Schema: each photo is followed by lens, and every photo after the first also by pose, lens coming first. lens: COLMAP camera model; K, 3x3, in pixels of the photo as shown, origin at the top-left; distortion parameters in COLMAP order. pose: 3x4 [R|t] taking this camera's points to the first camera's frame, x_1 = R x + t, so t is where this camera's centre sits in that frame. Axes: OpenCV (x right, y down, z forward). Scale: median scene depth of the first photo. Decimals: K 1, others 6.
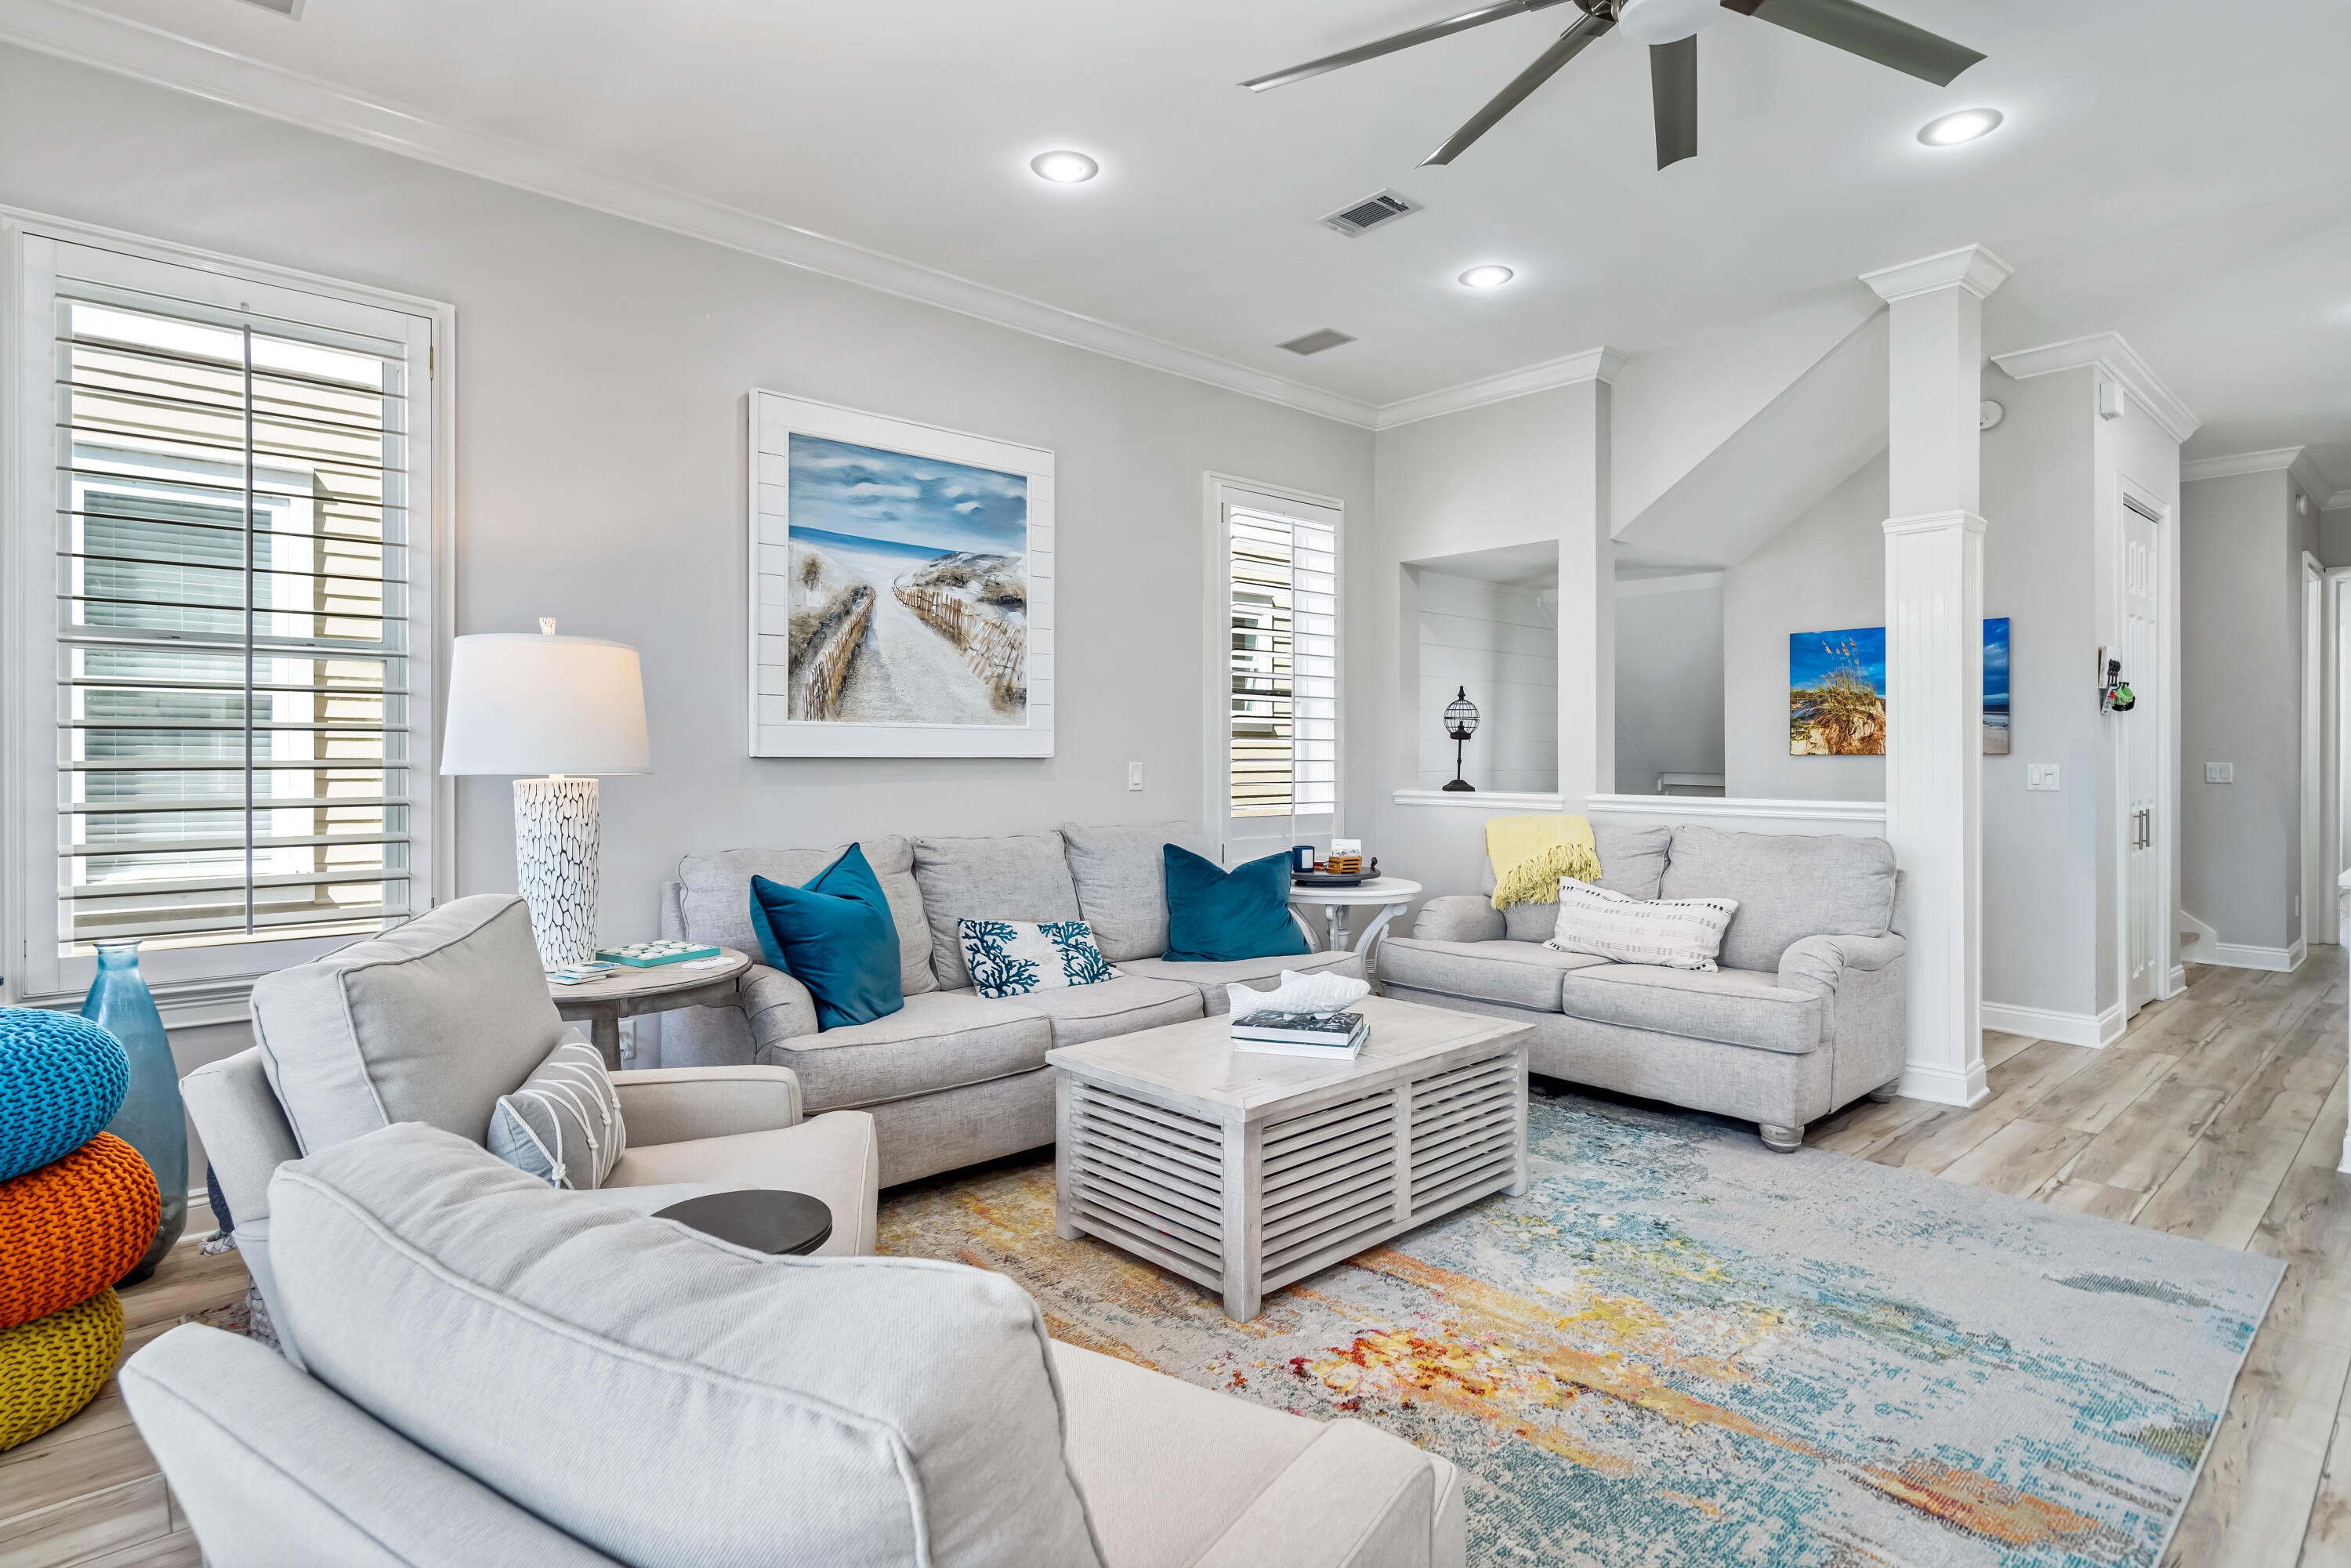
lens RADIAL K [[1202.6, 0, 1156.6], [0, 1202.6, 758.2], [0, 0, 1]] dist [-0.001325, 0.001357]
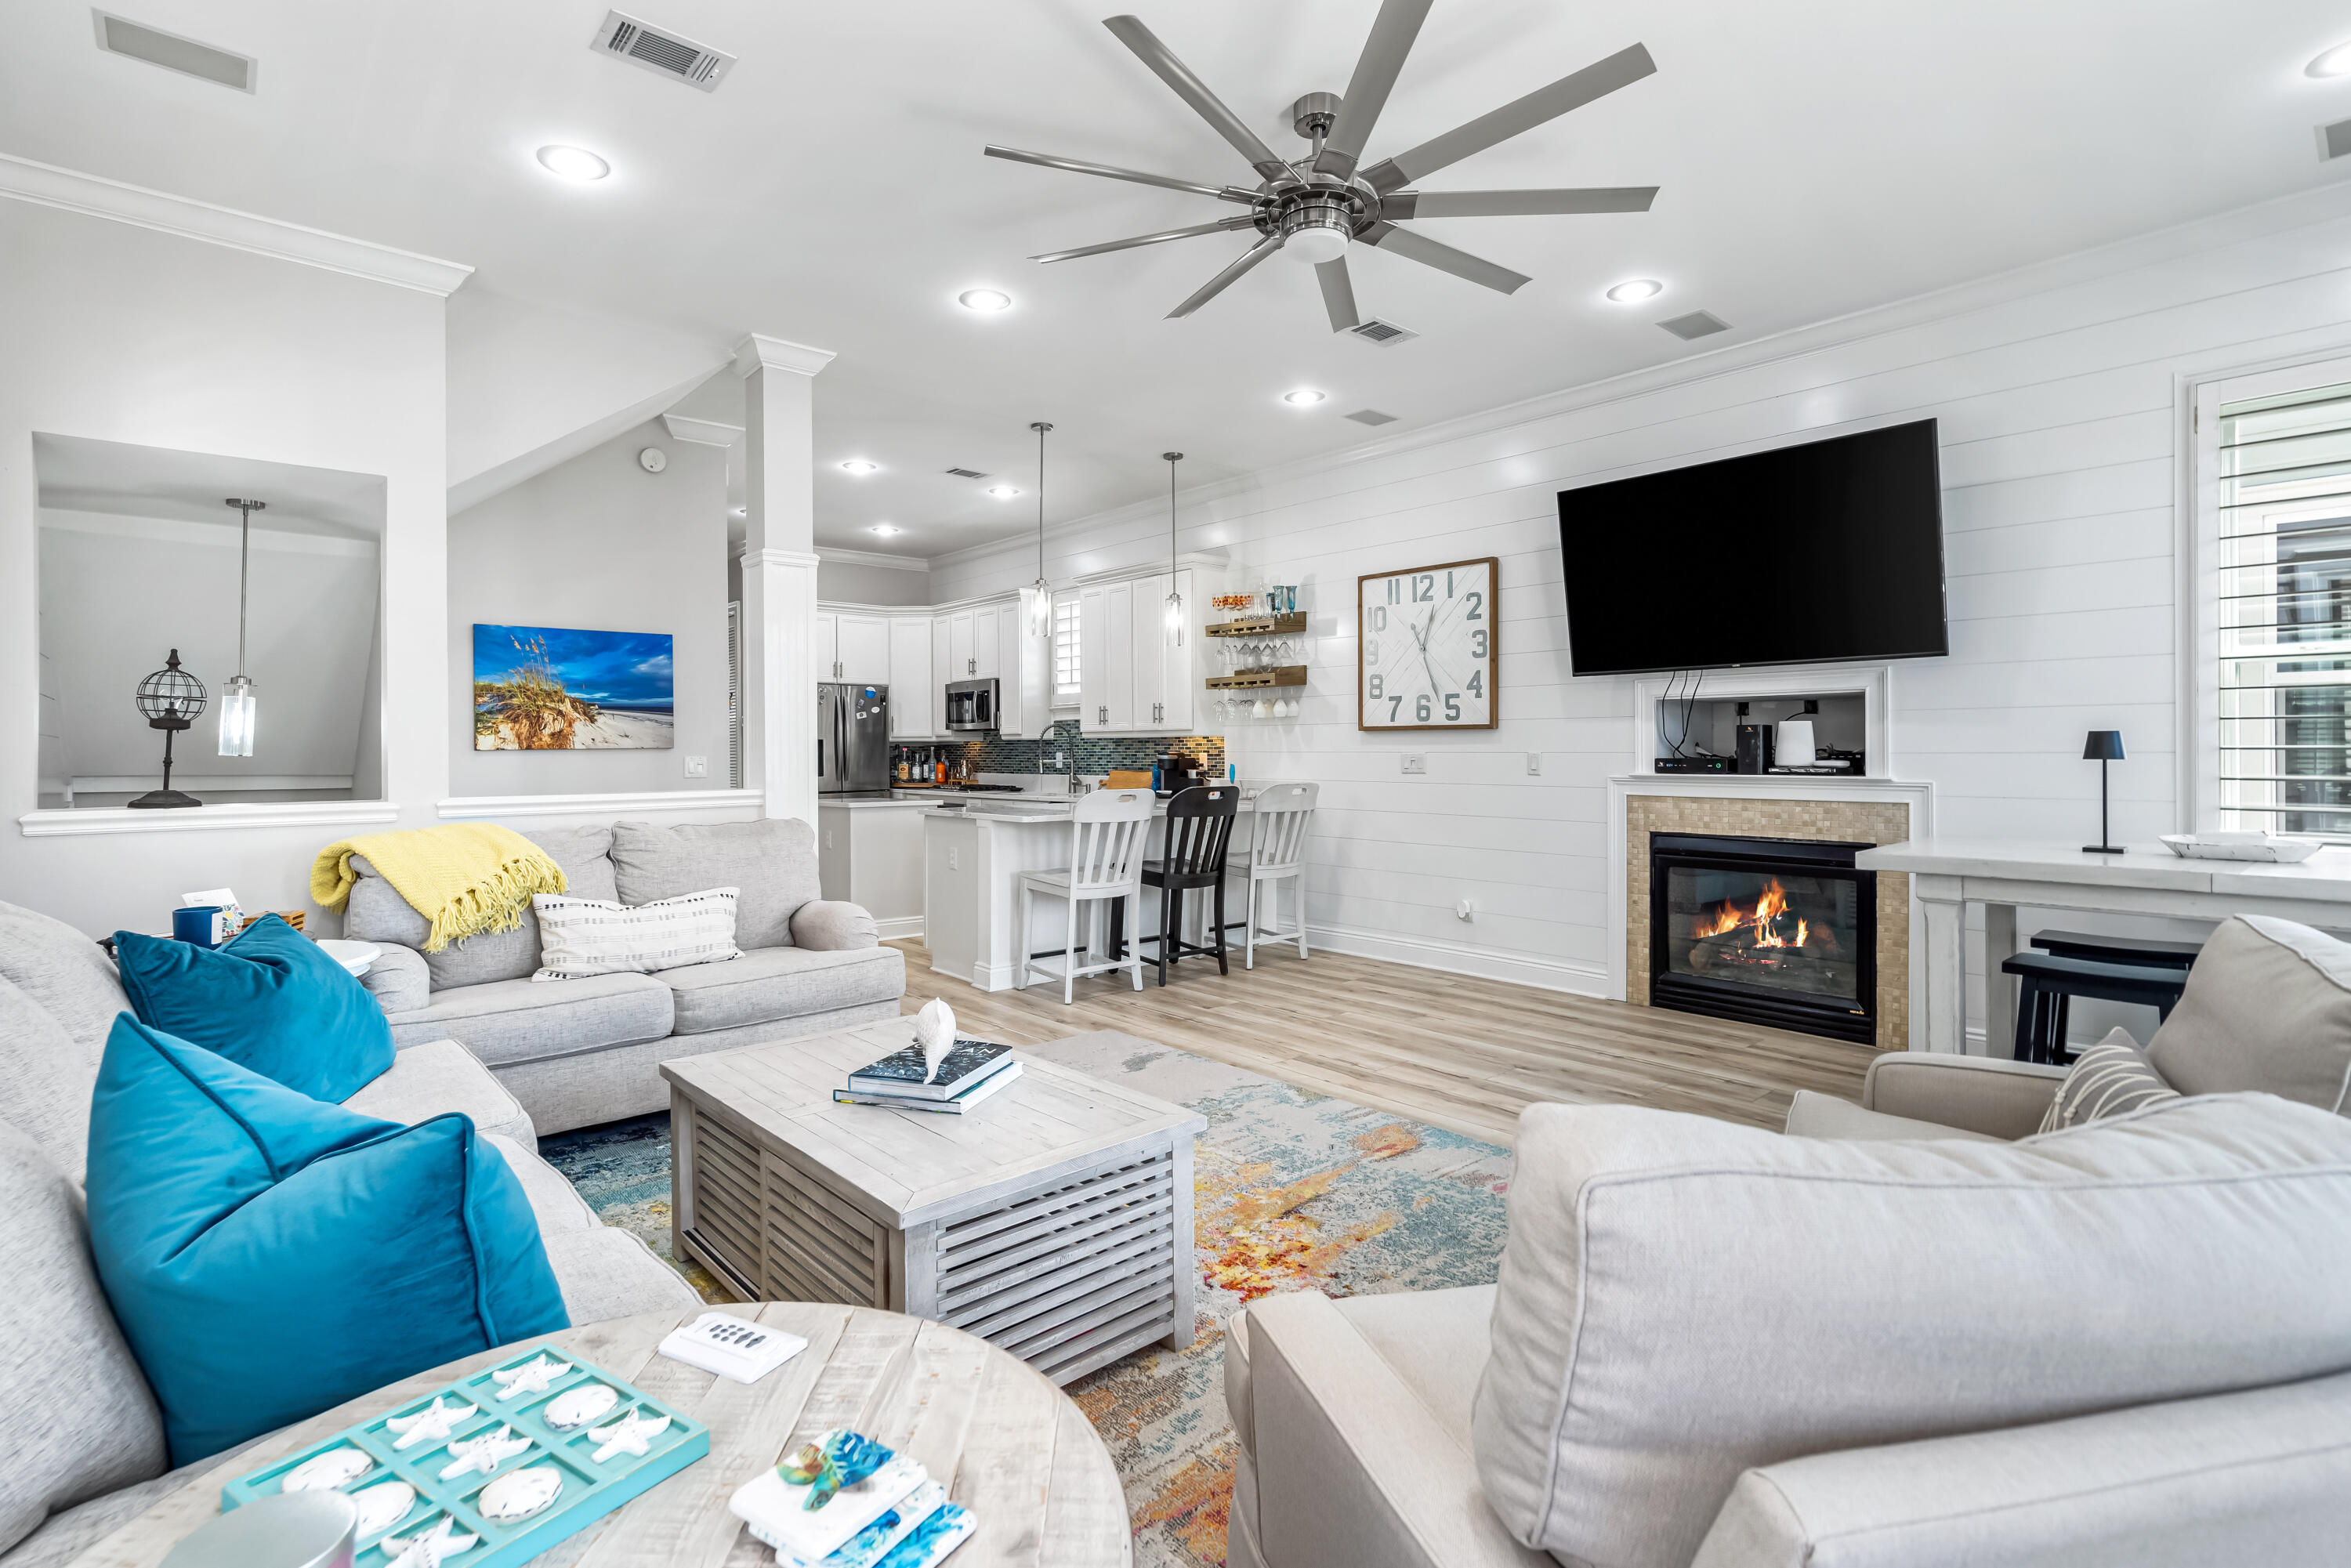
lens RADIAL K [[1109.0, 0, 1170.4], [0, 1109.0, 756.5], [0, 0, 1]] dist [-0.000209, 0.000028]
pose [[0.003937, -0.010802, 0.999934, -0.488681], [0.006578, 0.999920, 0.010776, -0.005067], [-0.999971, 0.006535, 0.004008, 0.611256]]
